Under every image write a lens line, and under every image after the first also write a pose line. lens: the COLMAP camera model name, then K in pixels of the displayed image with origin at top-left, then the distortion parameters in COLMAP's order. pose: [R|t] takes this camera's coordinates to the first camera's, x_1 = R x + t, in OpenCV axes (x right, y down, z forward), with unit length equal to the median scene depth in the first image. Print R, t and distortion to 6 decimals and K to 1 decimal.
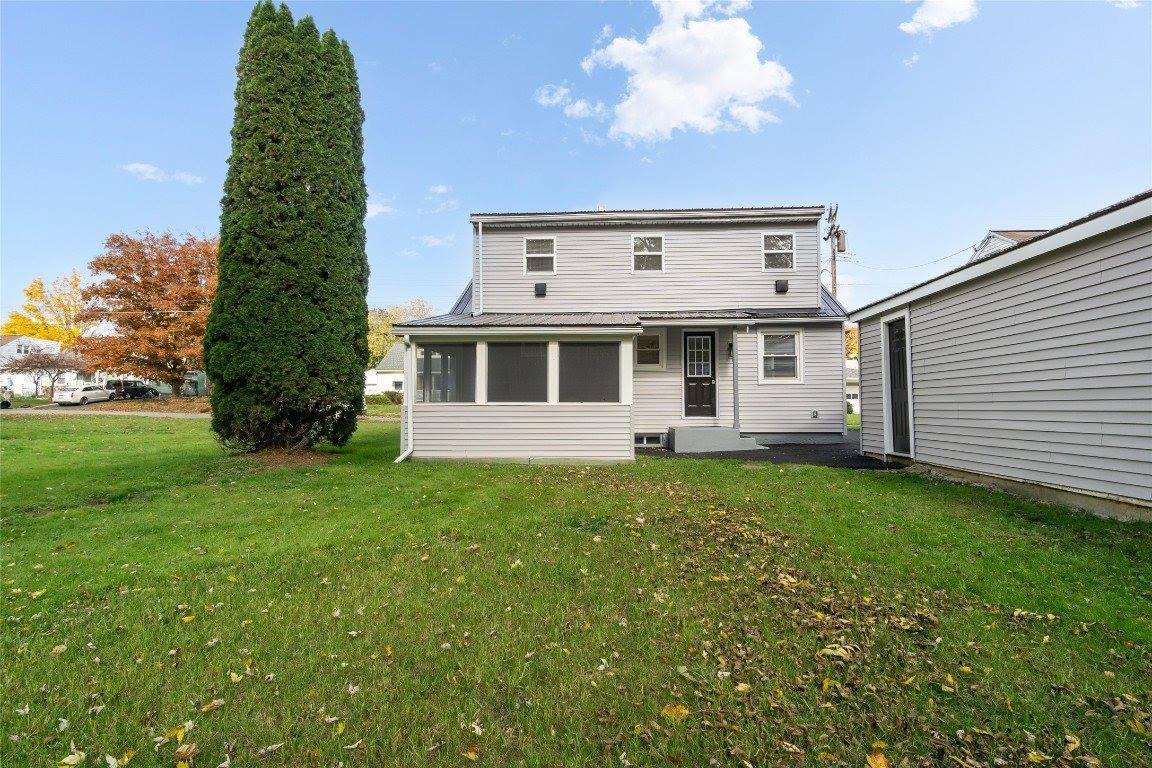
lens RADIAL K [[604.7, 0, 581.3], [0, 604.7, 380.3], [0, 0, 1]] dist [-0.006137, 0.014965]
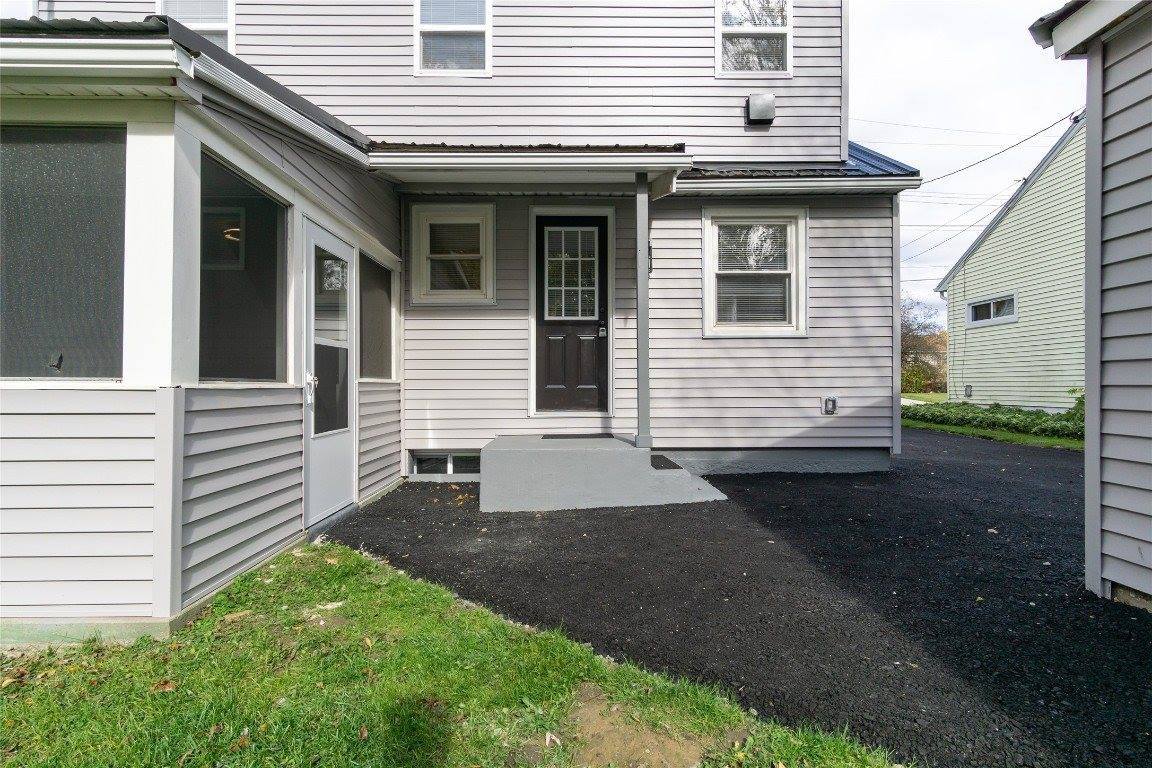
lens RADIAL K [[604.7, 0, 581.3], [0, 604.7, 380.3], [0, 0, 1]] dist [-0.006137, 0.014965]
pose [[0.997923, 0.001253, 0.064404, 0.176766], [-0.003842, 0.999189, 0.040087, 0.020572], [-0.064302, -0.040251, 0.997118, 0.569259]]
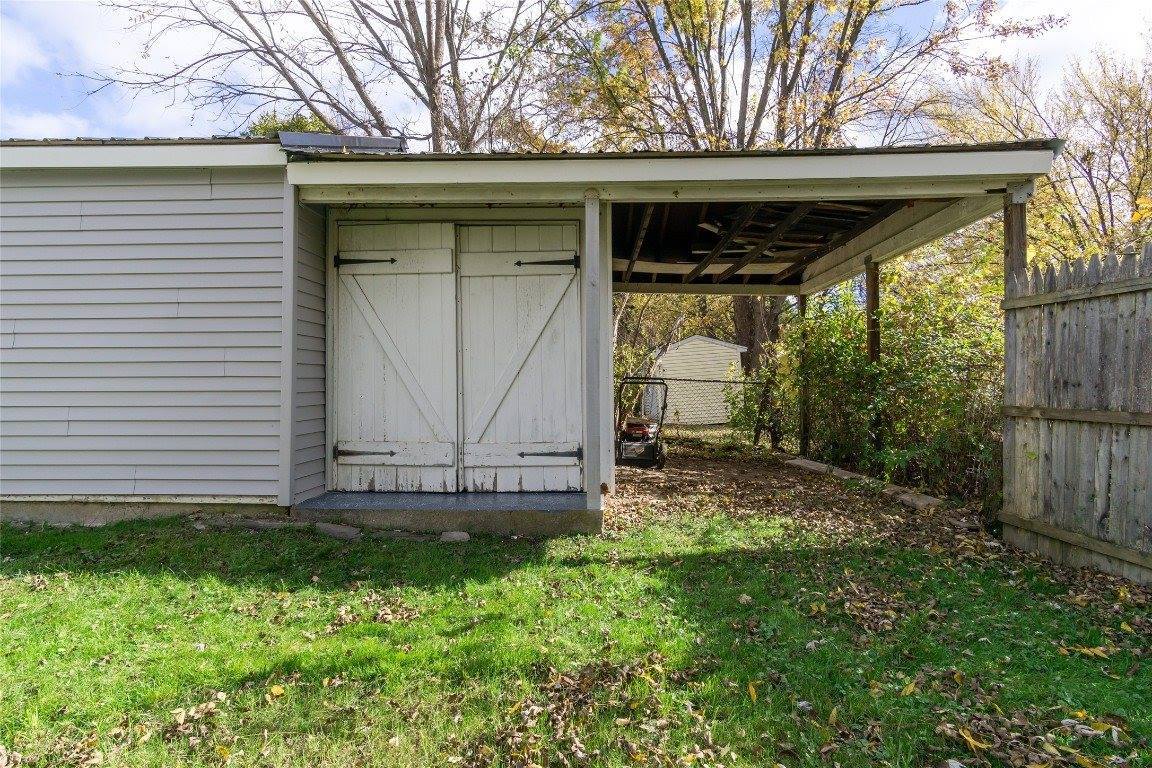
lens RADIAL K [[604.7, 0, 581.3], [0, 604.7, 380.3], [0, 0, 1]] dist [-0.006137, 0.014965]
pose [[-0.043782, 0.012111, 0.998968, 0.013663], [-0.049338, 0.998680, -0.014270, 0.004997], [-0.997822, -0.049912, -0.043127, 0.131811]]
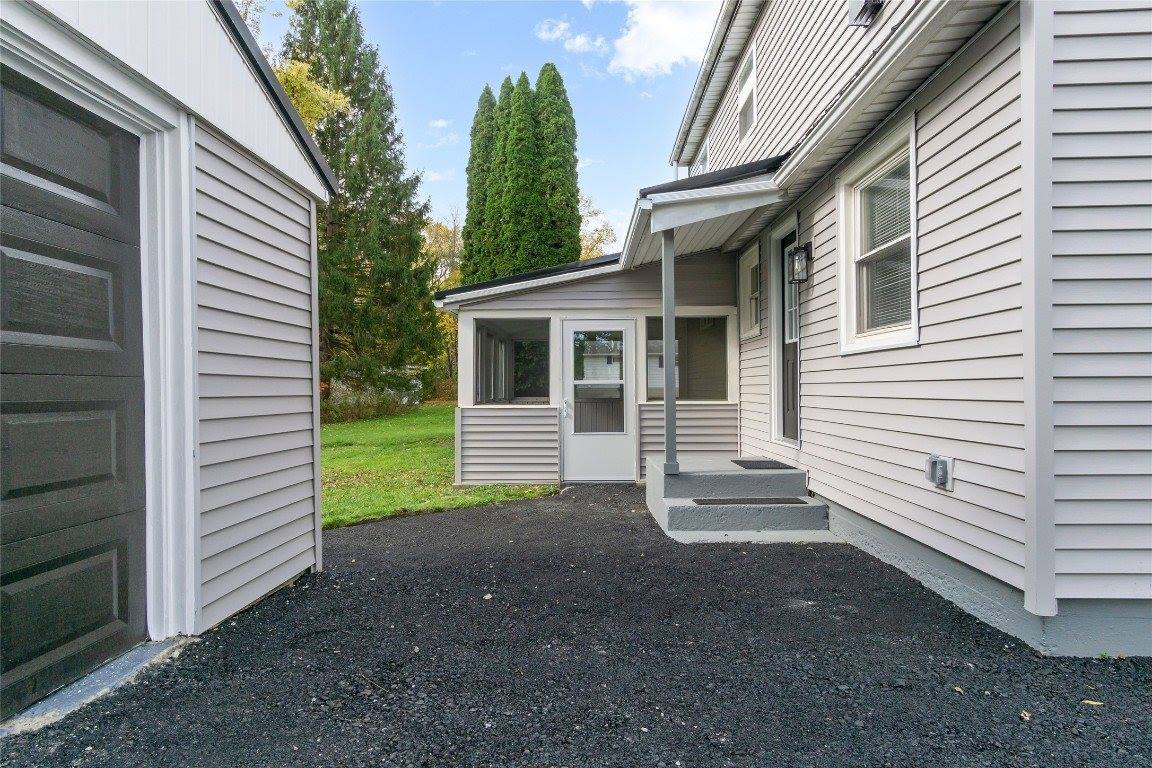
lens RADIAL K [[604.7, 0, 581.3], [0, 604.7, 380.3], [0, 0, 1]] dist [-0.006137, 0.014965]
pose [[0.041179, -0.005927, -0.999134, 0.604611], [0.053905, 0.998539, -0.003702, 0.013996], [0.997697, -0.053706, 0.041438, 0.846687]]
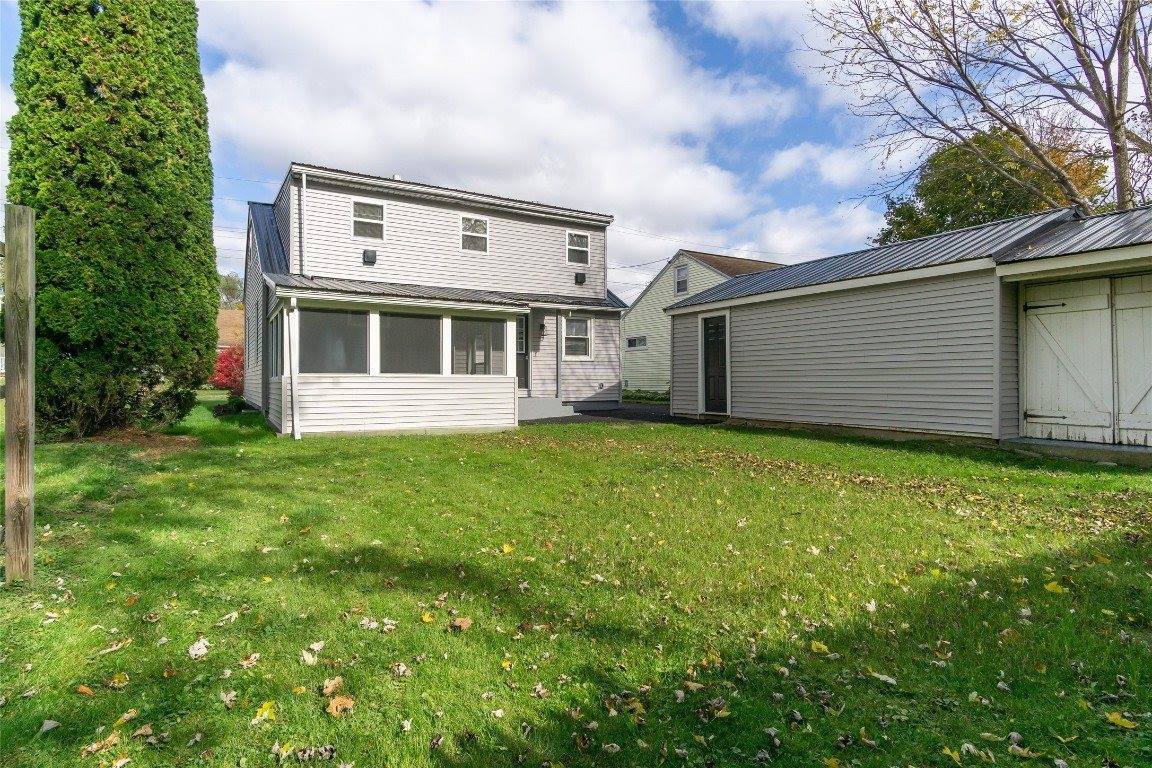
lens RADIAL K [[604.7, 0, 581.3], [0, 604.7, 380.3], [0, 0, 1]] dist [-0.006137, 0.014965]
pose [[0.822634, 0.003222, 0.568562, -0.342281], [-0.027911, 0.999007, 0.034722, 0.003433], [-0.567886, -0.044433, 0.821907, 0.011743]]
